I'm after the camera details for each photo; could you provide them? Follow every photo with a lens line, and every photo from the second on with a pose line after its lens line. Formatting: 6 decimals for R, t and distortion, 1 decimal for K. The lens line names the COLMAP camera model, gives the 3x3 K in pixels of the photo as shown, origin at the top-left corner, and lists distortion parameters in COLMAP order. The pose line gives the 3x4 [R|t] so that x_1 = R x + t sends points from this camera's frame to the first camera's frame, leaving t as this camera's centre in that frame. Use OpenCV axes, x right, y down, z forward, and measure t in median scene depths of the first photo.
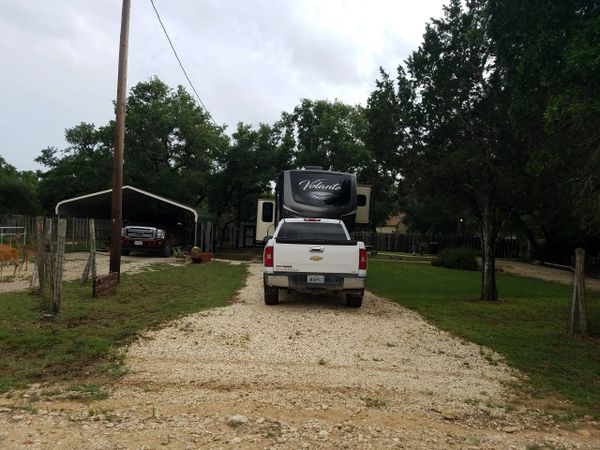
lens RADIAL K [[446.0, 0, 298.4], [0, 446.0, 229.6], [0, 0, 1]] dist [0.076152, -0.011124]
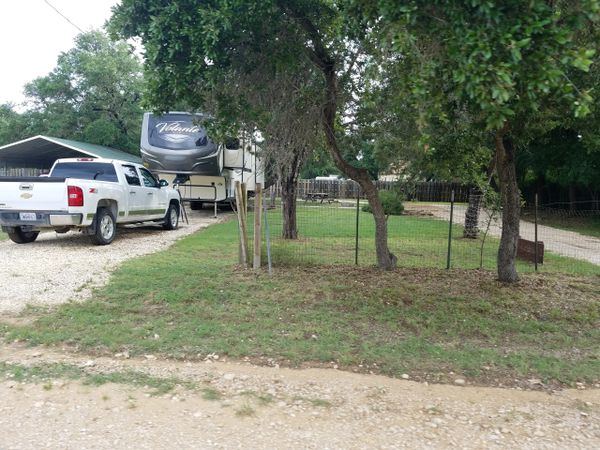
lens RADIAL K [[461.3, 0, 301.0], [0, 461.3, 224.7], [0, 0, 1]] dist [-0.002207, -0.005303]
pose [[0.994394, -0.006962, -0.105513, 0.427490], [0.016717, 0.995632, 0.091851, 0.024319], [0.104413, -0.093099, 0.990167, 0.012792]]
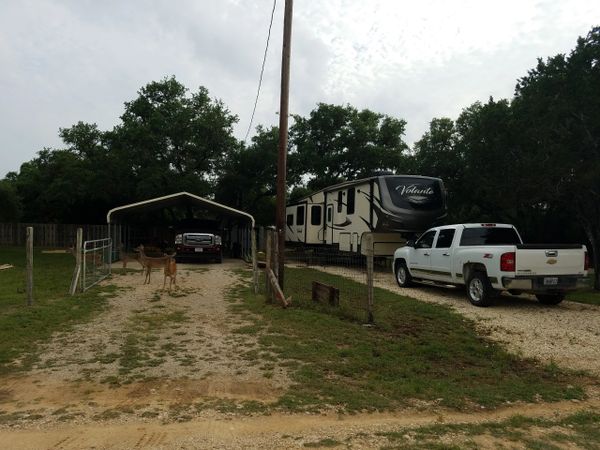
lens RADIAL K [[446.0, 0, 299.7], [0, 446.0, 221.9], [0, 0, 1]] dist [0.076152, -0.011124]
pose [[0.980976, -0.025596, 0.192436, -0.431298], [0.027555, 0.999592, -0.007509, -0.023404], [-0.192165, 0.012668, 0.981281, 0.010868]]
